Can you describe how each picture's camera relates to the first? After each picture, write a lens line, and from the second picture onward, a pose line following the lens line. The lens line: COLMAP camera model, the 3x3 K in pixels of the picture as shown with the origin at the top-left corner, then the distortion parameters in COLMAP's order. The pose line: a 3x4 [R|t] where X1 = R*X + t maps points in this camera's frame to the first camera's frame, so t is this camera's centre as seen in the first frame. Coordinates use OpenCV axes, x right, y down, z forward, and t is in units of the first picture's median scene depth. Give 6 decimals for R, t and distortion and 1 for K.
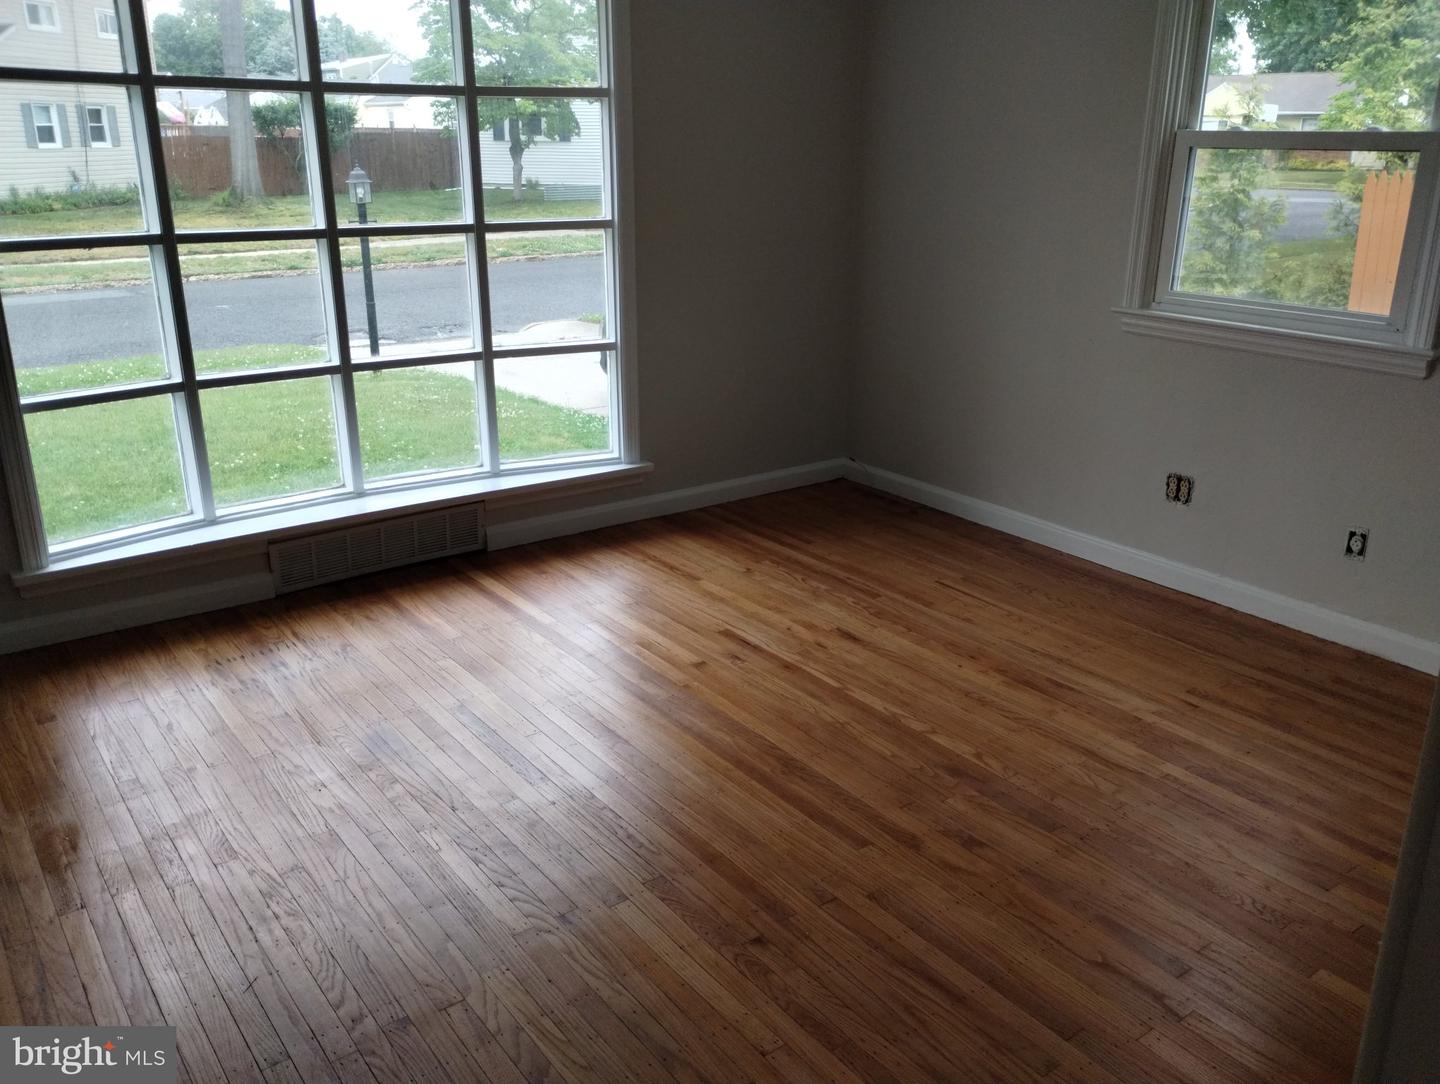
lens RADIAL K [[1191.4, 0, 720.3], [0, 1191.4, 531.6], [0, 0, 1]] dist [0.071765, -0.083285]
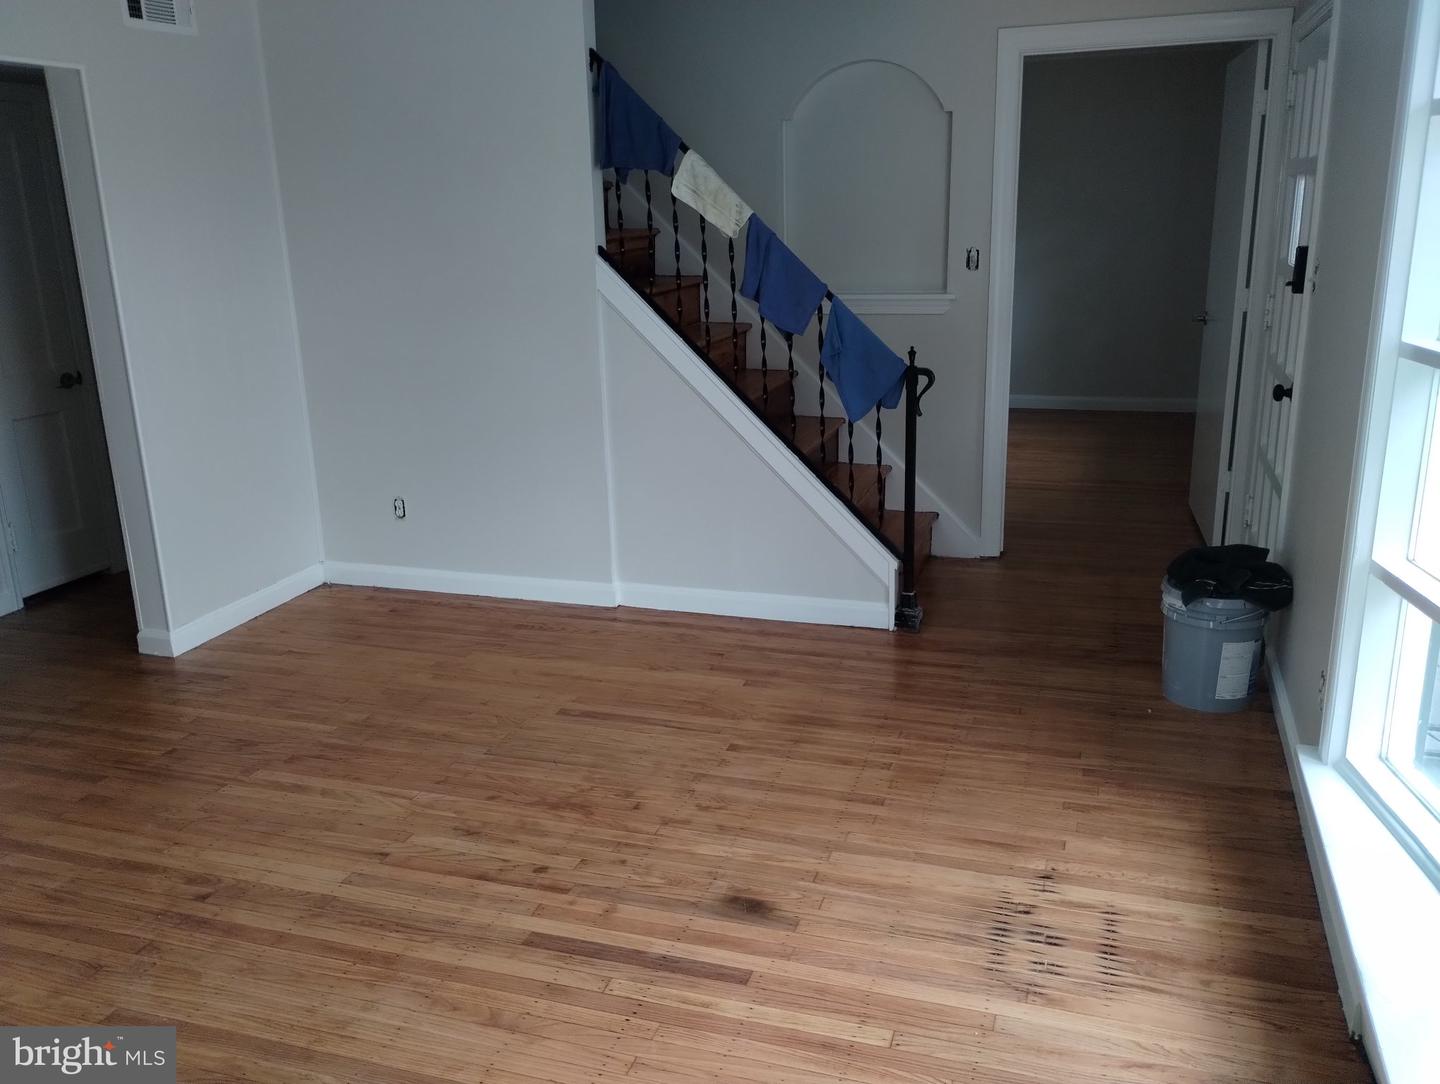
lens RADIAL K [[1191.4, 0, 720.3], [0, 1191.4, 531.6], [0, 0, 1]] dist [0.071765, -0.083285]
pose [[-0.819326, 0.166131, -0.548731, 0.133580], [-0.164663, 0.848588, 0.502777, -0.406714], [0.549173, 0.502293, -0.667915, 1.225798]]
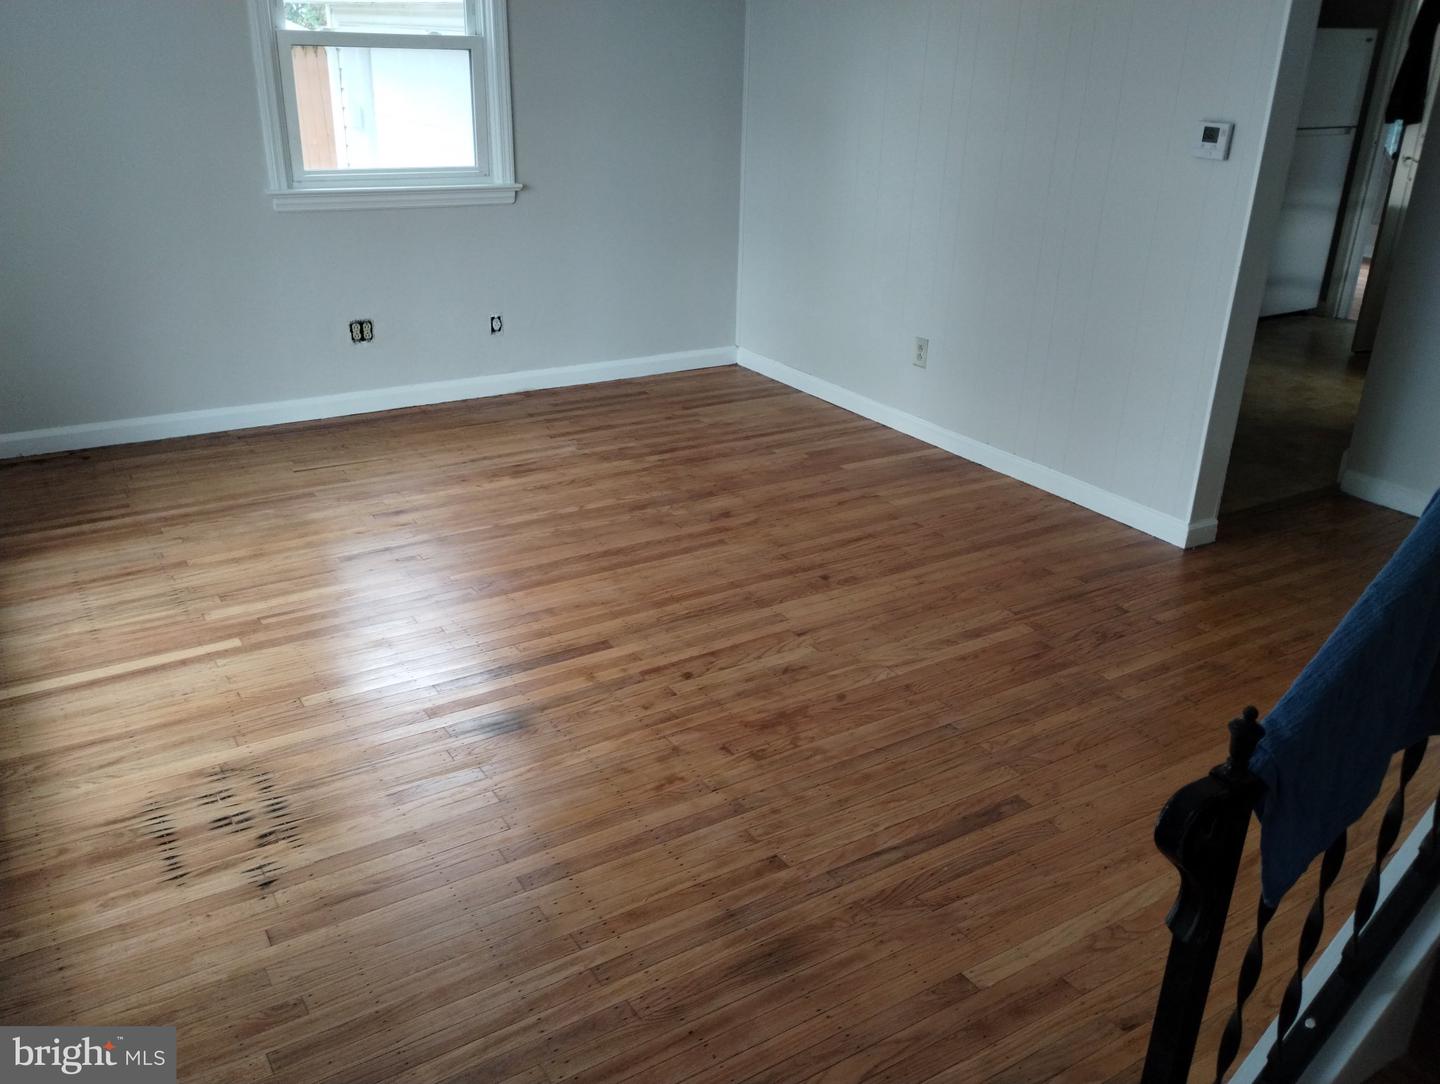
lens RADIAL K [[1191.4, 0, 720.3], [0, 1191.4, 531.6], [0, 0, 1]] dist [0.071765, -0.083285]
pose [[0.071789, -0.384845, 0.920185, -0.918328], [0.295292, 0.889408, 0.348936, -0.198095], [-0.952706, 0.246673, 0.177491, 0.549025]]
